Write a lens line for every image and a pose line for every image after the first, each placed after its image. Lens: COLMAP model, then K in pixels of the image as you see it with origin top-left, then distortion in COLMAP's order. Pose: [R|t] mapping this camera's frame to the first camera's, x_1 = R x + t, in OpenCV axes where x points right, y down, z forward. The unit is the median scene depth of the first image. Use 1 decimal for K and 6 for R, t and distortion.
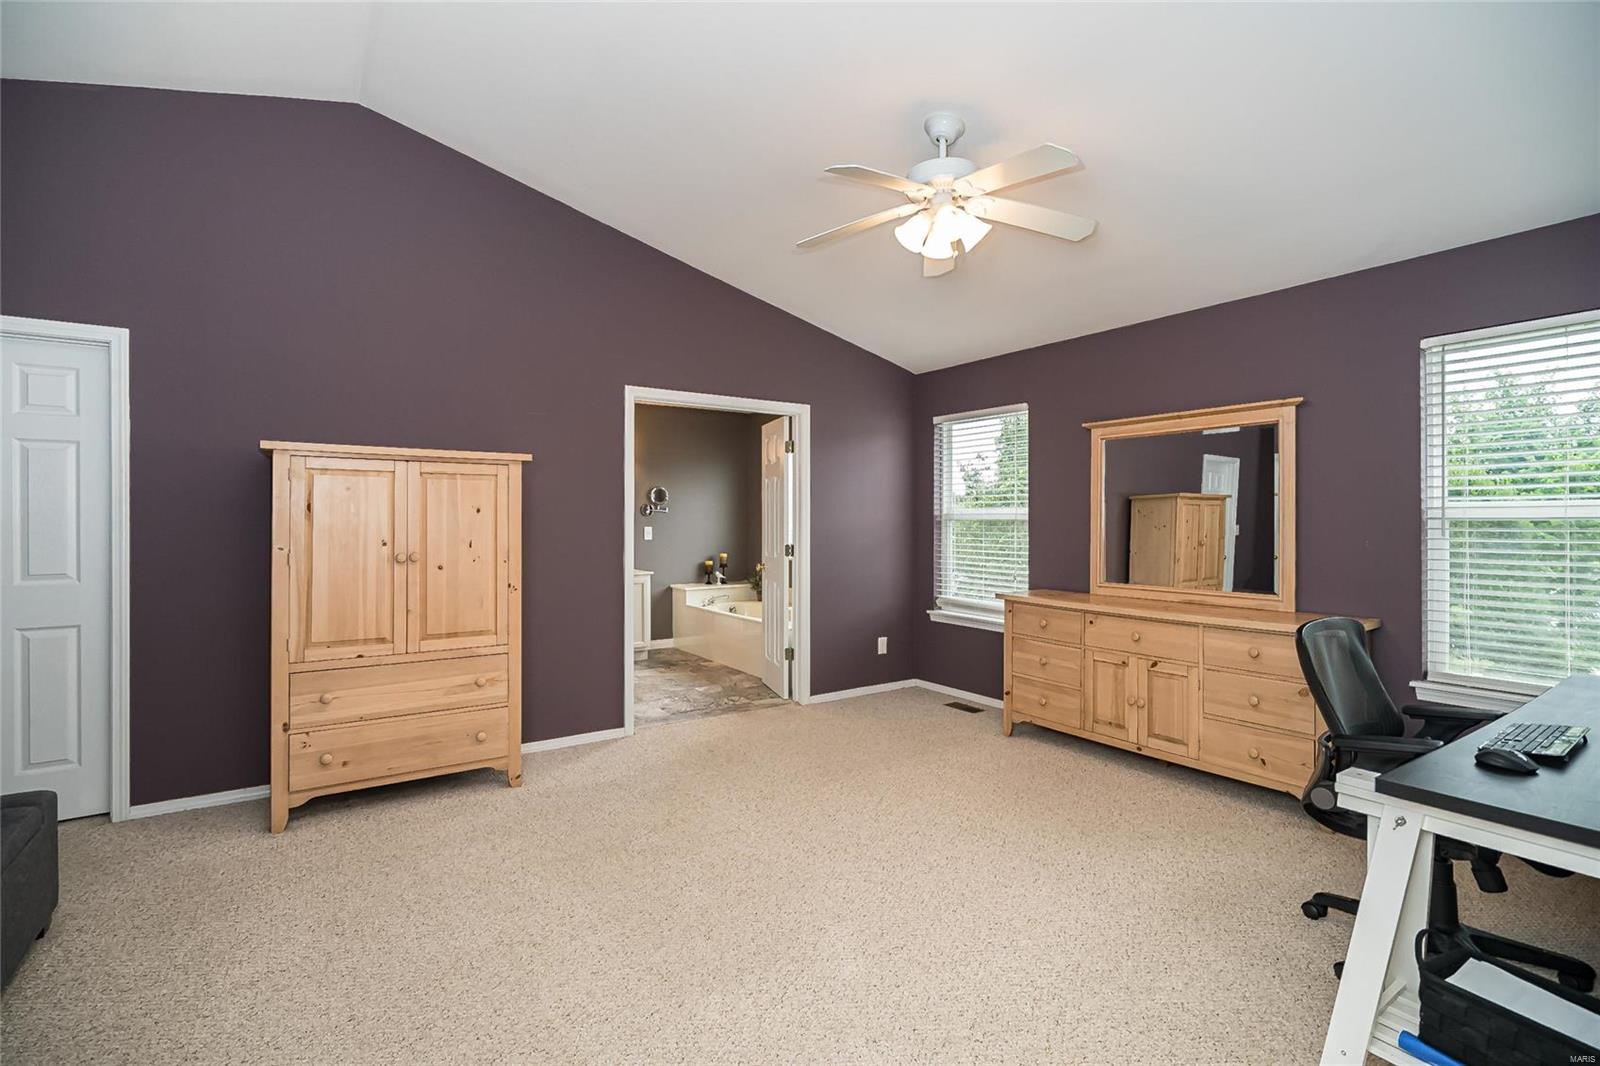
lens RADIAL K [[738.3, 0, 800.9], [0, 738.3, 516.5], [0, 0, 1]] dist [-0.001811, 0.000333]
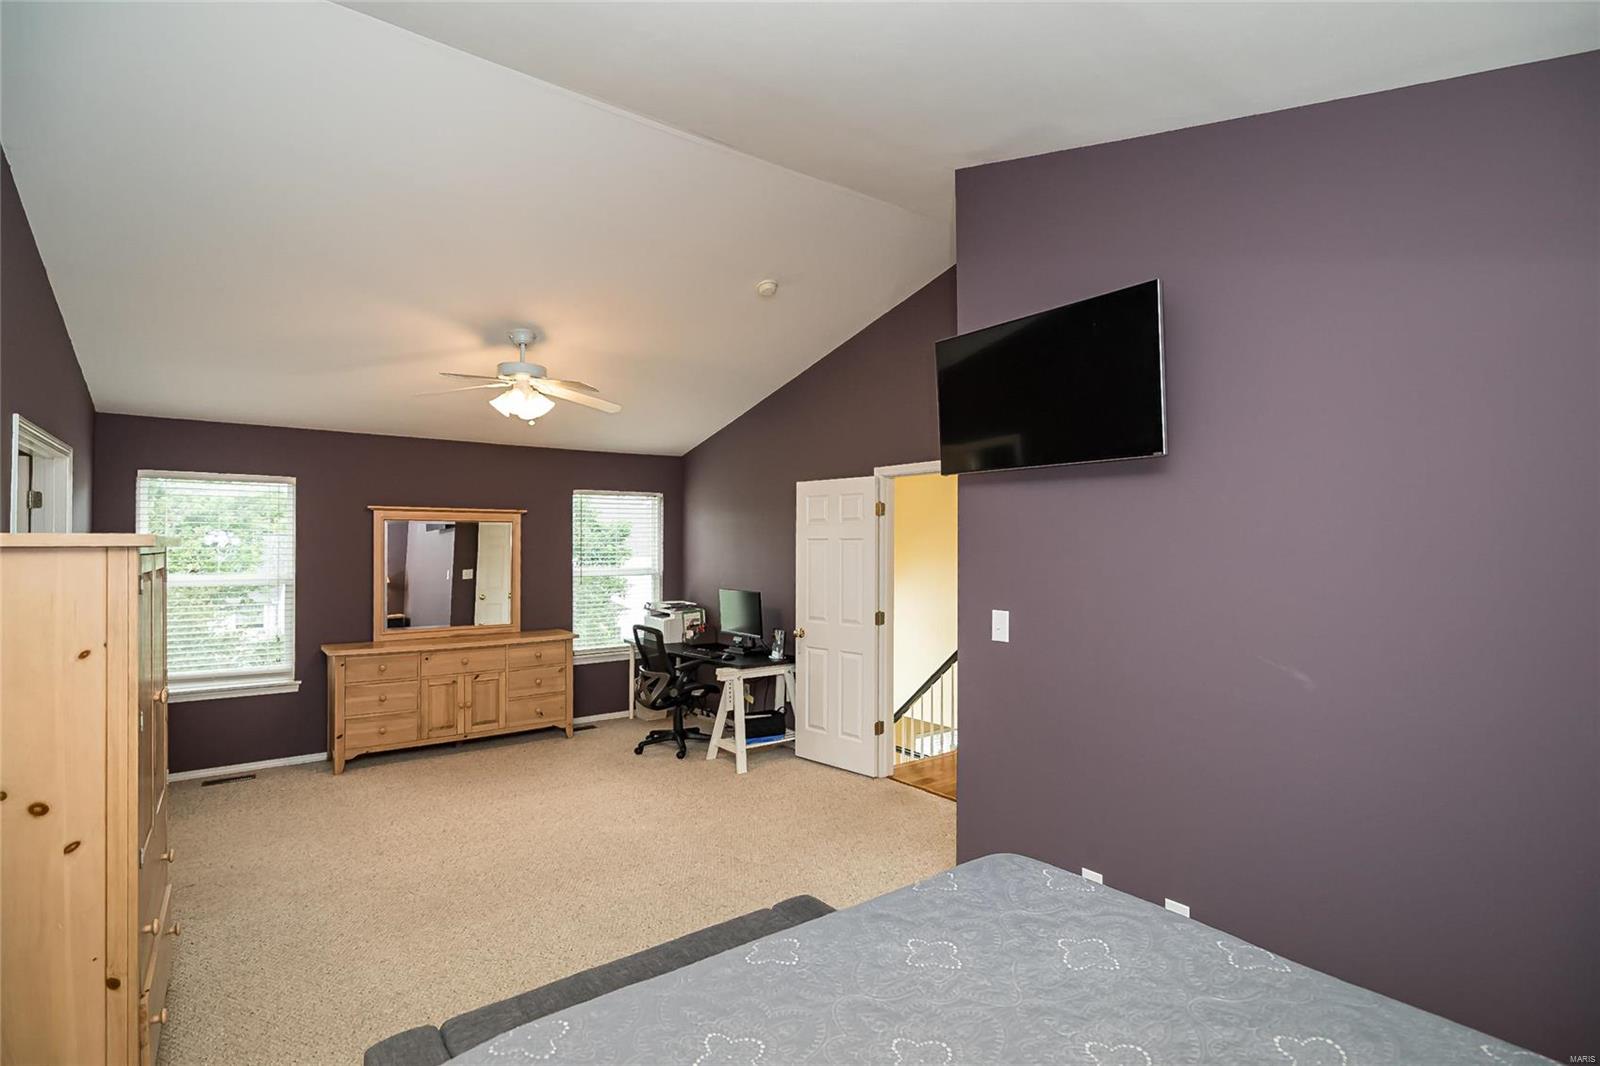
lens RADIAL K [[738.3, 0, 800.9], [0, 738.3, 516.5], [0, 0, 1]] dist [-0.001811, 0.000333]
pose [[-0.006775, 0.038343, 0.999242, -1.019648], [0.001406, 0.999264, -0.038334, -0.069955], [-0.999976, 0.001145, -0.006824, 0.316444]]
